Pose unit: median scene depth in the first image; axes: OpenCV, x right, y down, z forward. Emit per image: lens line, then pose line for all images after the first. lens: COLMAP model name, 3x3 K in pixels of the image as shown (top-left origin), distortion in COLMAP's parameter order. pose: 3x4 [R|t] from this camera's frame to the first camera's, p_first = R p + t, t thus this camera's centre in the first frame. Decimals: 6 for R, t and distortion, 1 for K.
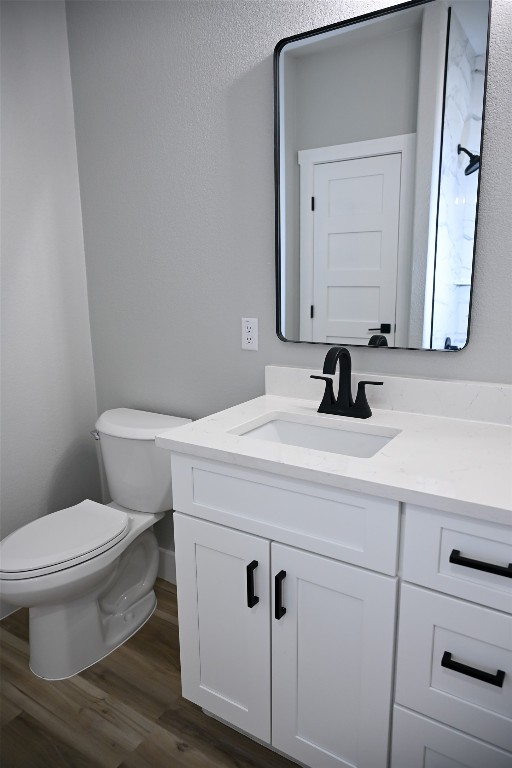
lens RADIAL K [[508.9, 0, 254.8], [0, 508.9, 384.3], [0, 0, 1]] dist [-0.004970, -0.003012]
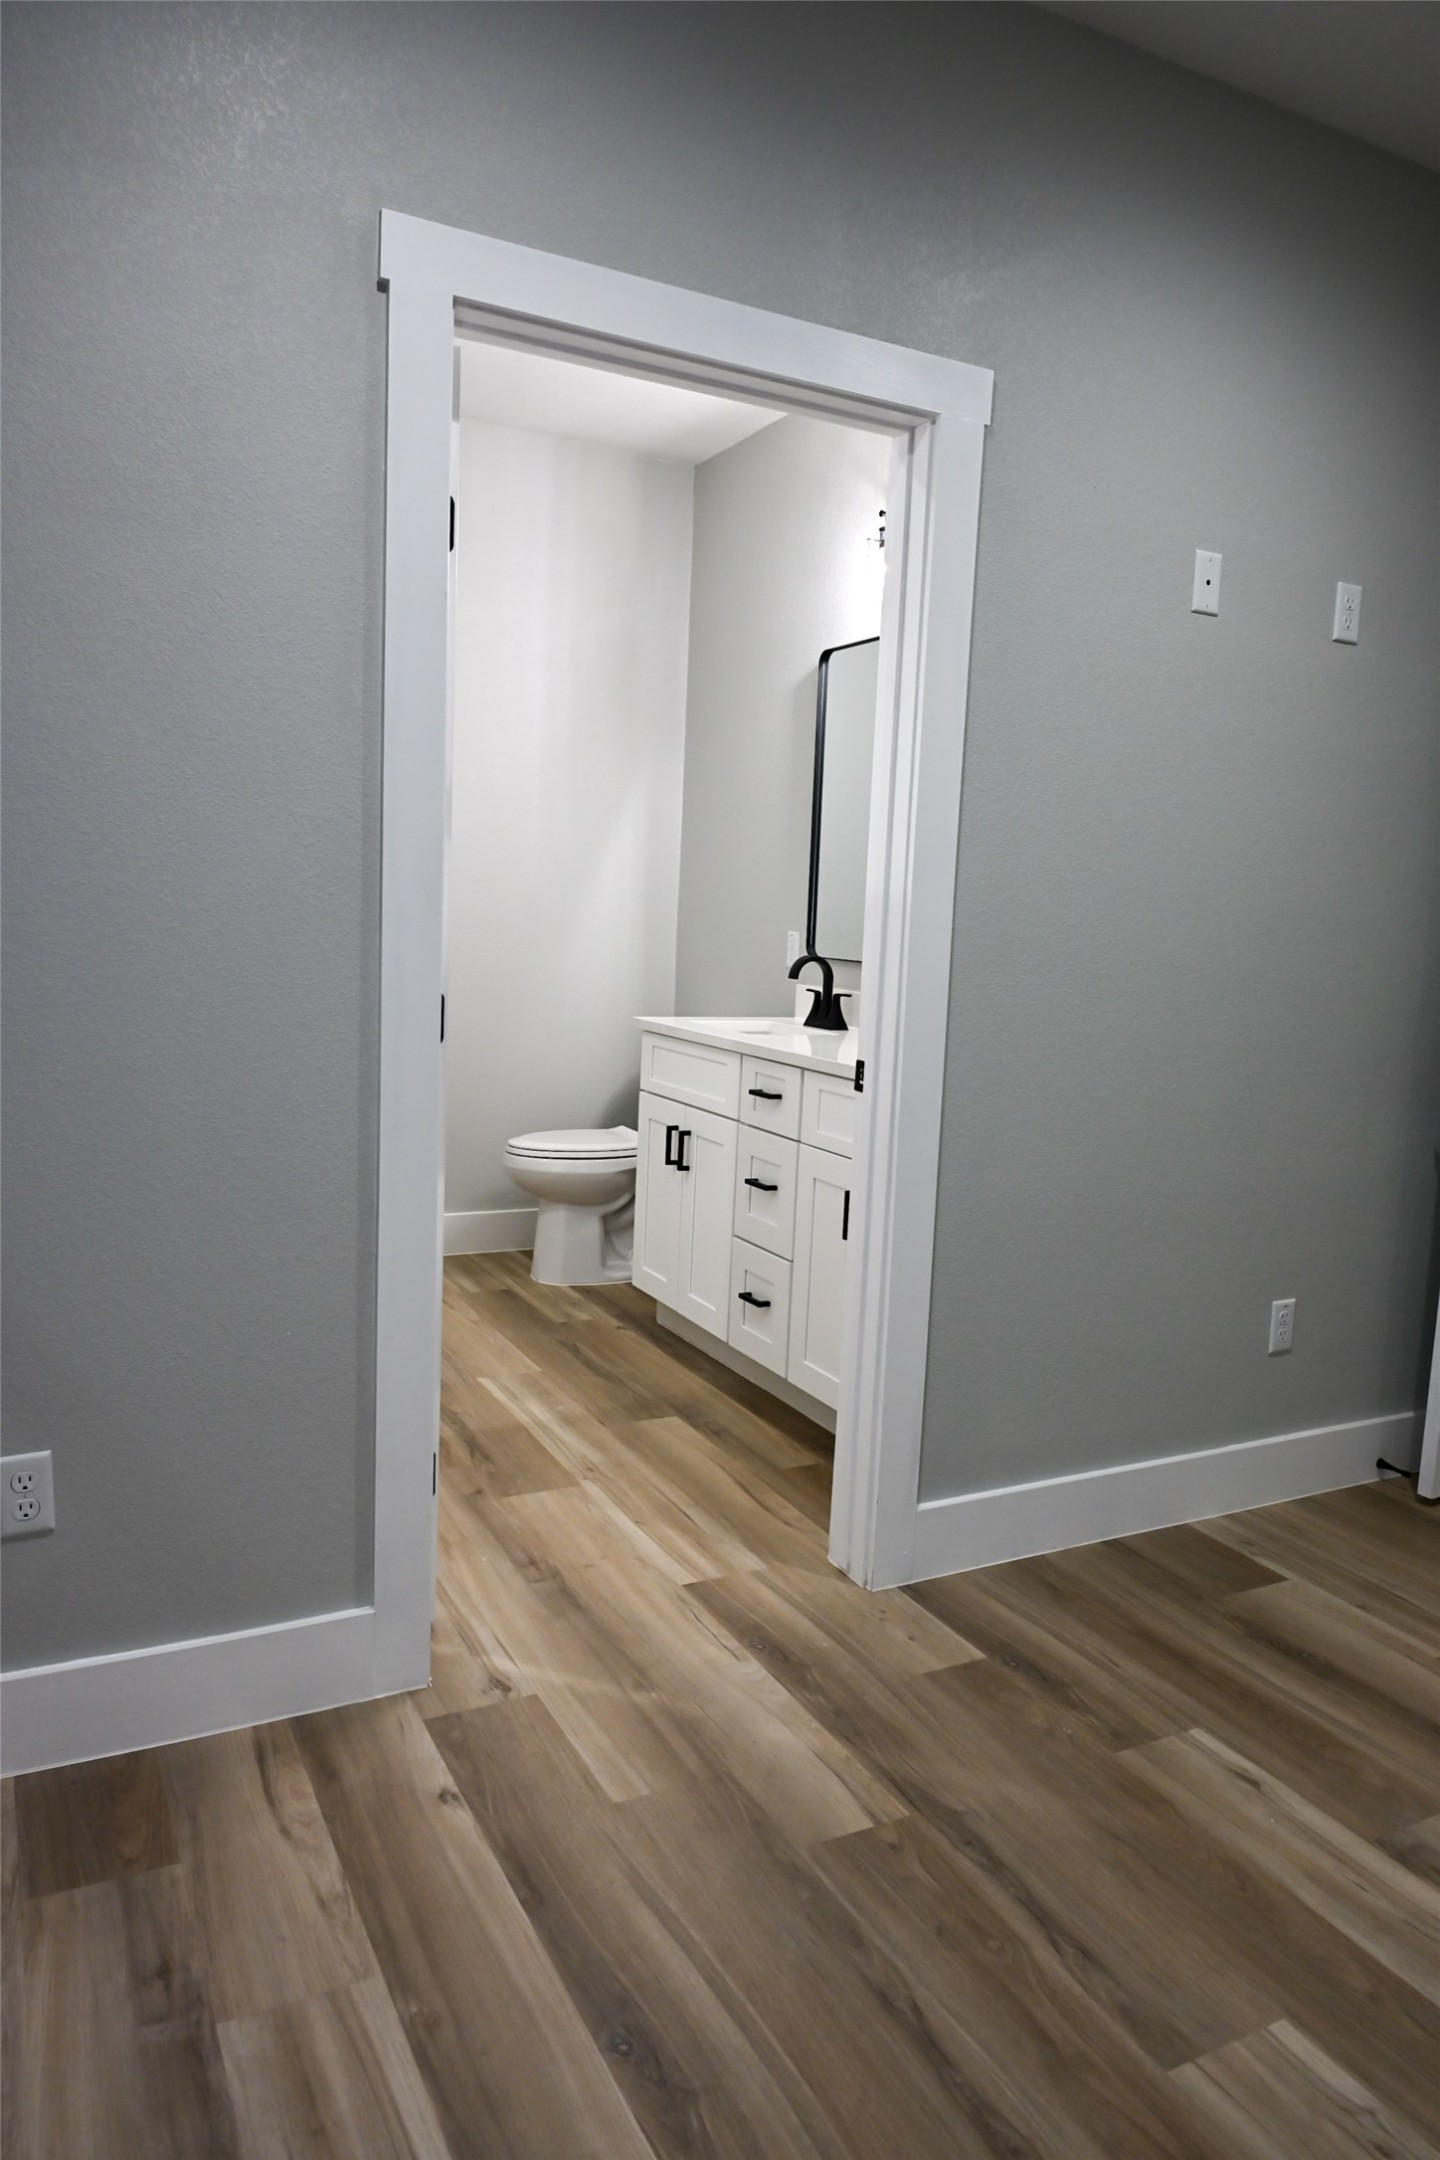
lens RADIAL K [[1466.2, 0, 726.4], [0, 1466.2, 1083.7], [0, 0, 1]] dist [-0.005180, 0.000167]
pose [[0.863861, 0.109924, -0.491590, 1.399183], [-0.156760, 0.986106, -0.054969, 0.345052], [0.478717, 0.124548, 0.869090, -1.489798]]
